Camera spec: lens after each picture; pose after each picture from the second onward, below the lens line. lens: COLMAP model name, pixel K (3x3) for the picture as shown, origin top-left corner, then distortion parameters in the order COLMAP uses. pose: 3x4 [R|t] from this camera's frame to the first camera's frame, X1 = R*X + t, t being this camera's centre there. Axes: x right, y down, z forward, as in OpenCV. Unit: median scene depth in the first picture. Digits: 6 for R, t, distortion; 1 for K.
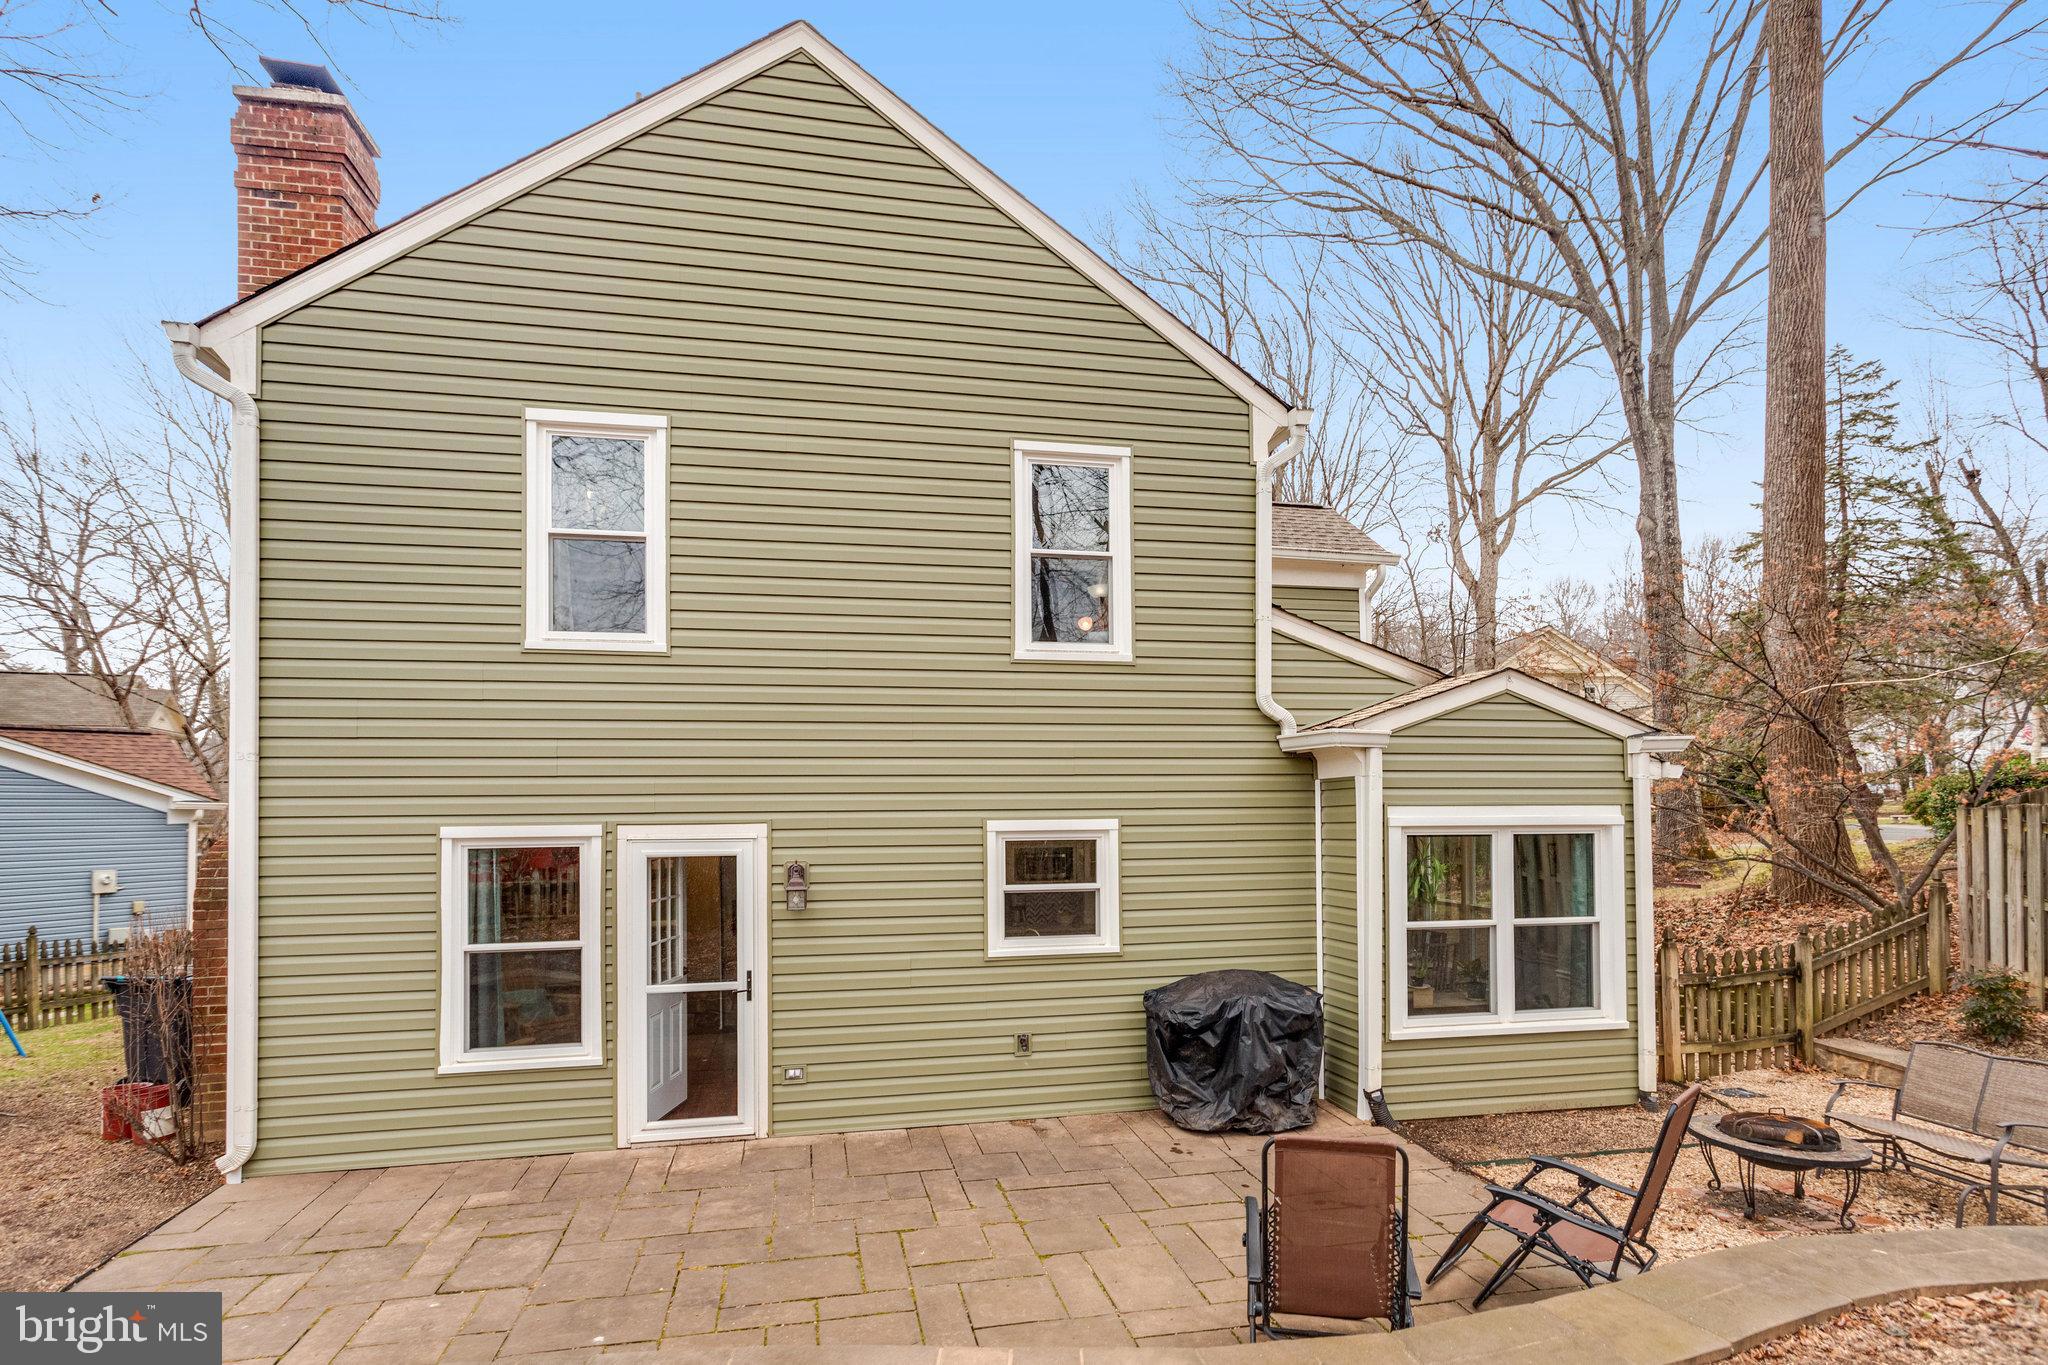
lens RADIAL K [[996.2, 0, 1050.6], [0, 996.2, 804.6], [0, 0, 1]] dist [0.000850, -0.000255]
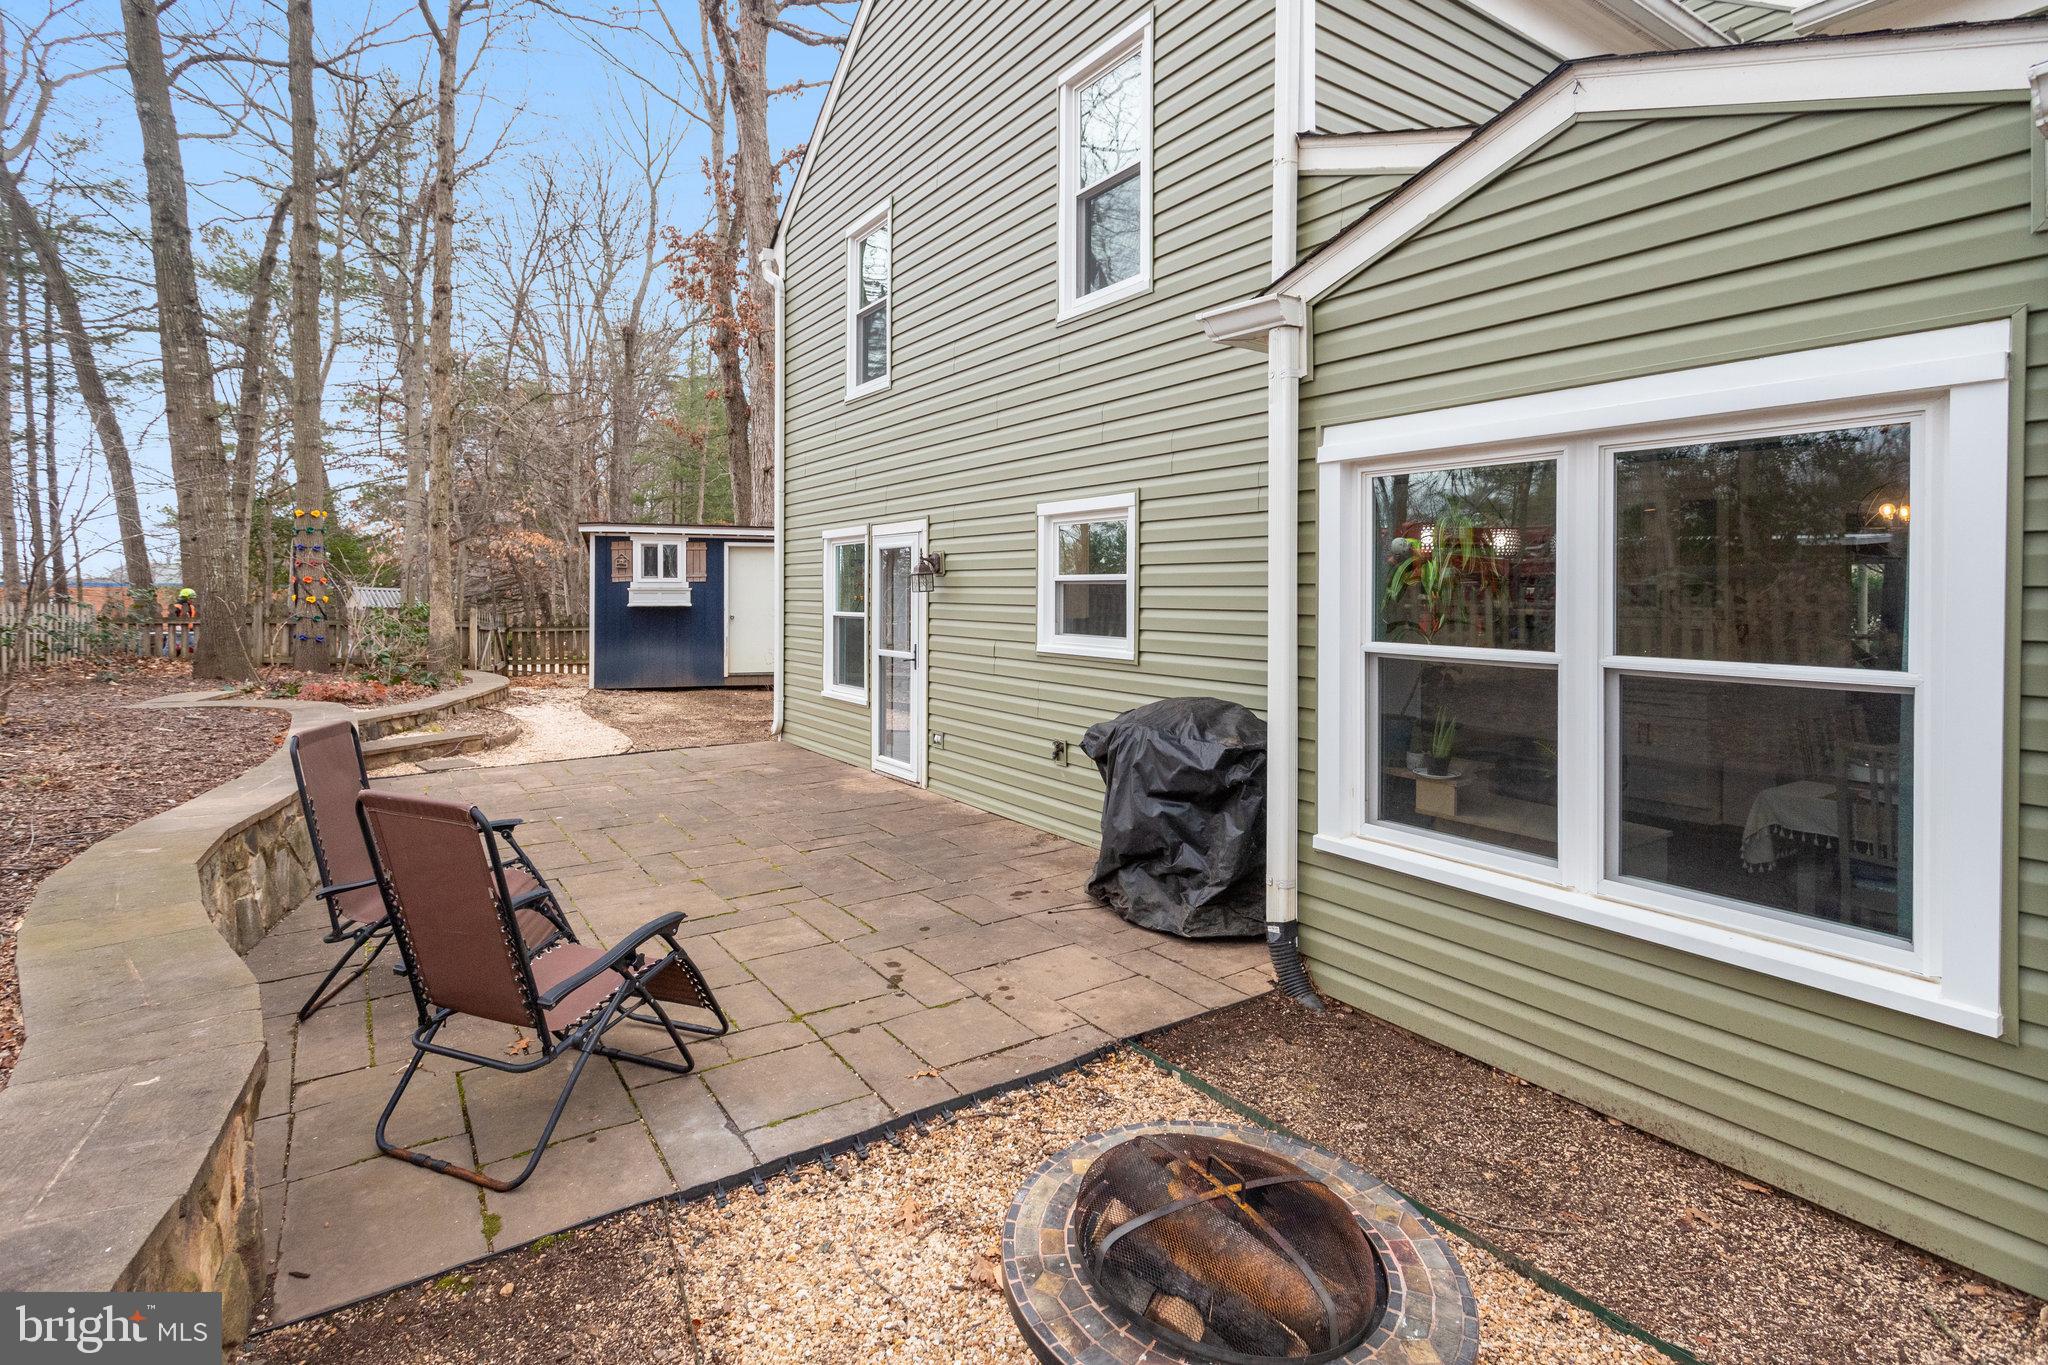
lens RADIAL K [[996.2, 0, 1012.0], [0, 996.2, 589.8], [0, 0, 1]] dist [0.000850, -0.000255]
pose [[0.376909, 0.010938, -0.926186, 0.812525], [0.007303, 0.999864, 0.014780, 0.083918], [0.926222, -0.012335, 0.376778, 0.647773]]
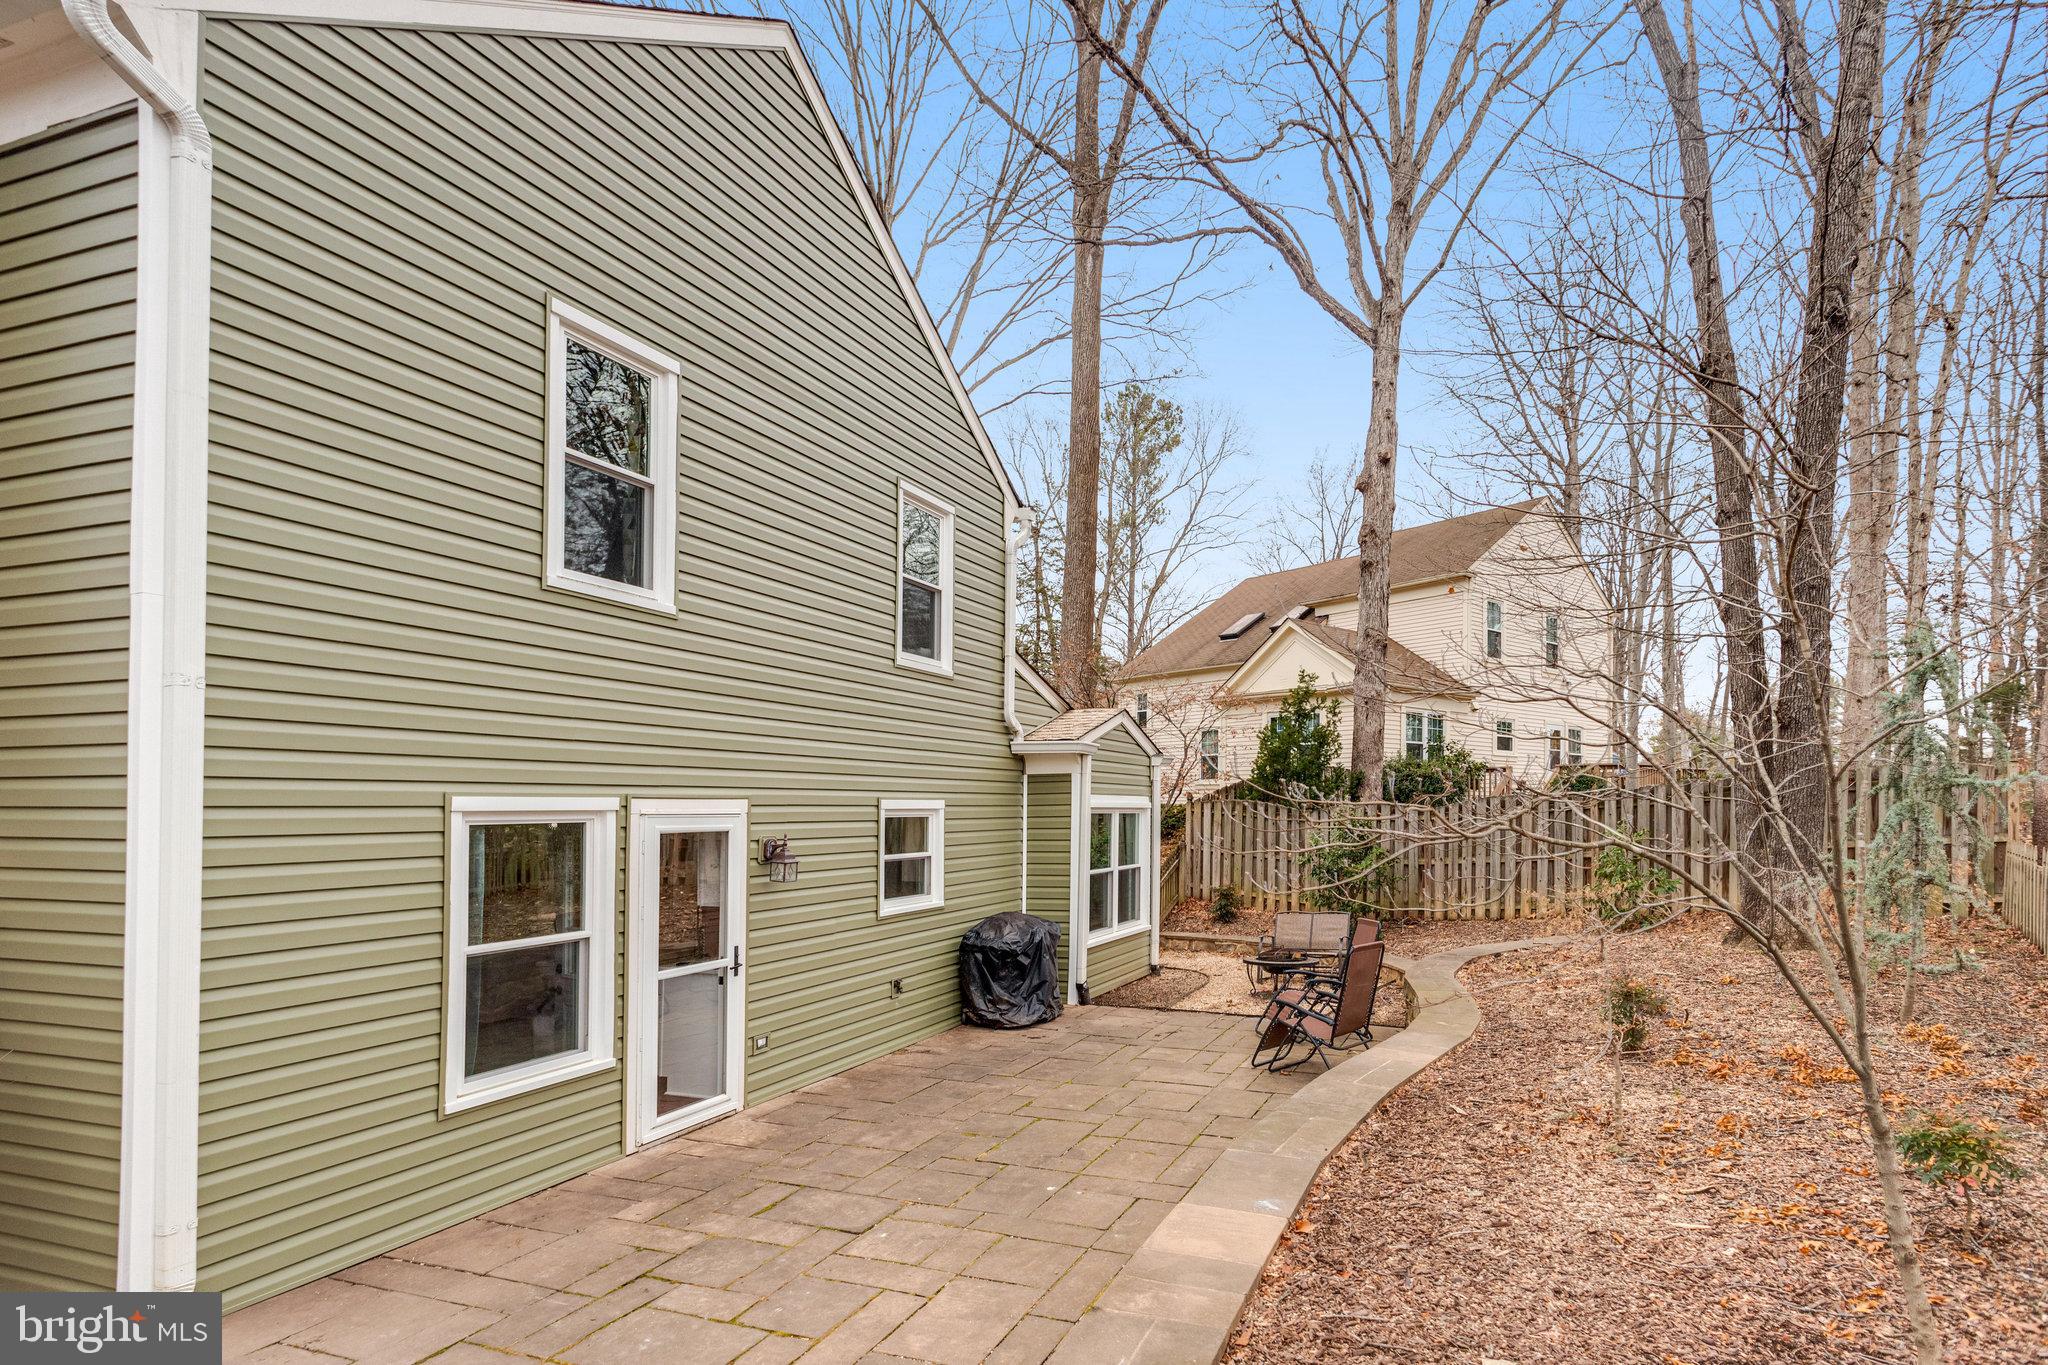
lens RADIAL K [[996.2, 0, 1161.3], [0, 996.2, 799.2], [0, 0, 1]] dist [0.000850, -0.000255]
pose [[0.524169, 0.016448, 0.851456, -0.912943], [-0.024059, 0.999700, -0.004500, 0.013210], [-0.851275, -0.018126, 0.524407, 0.112833]]
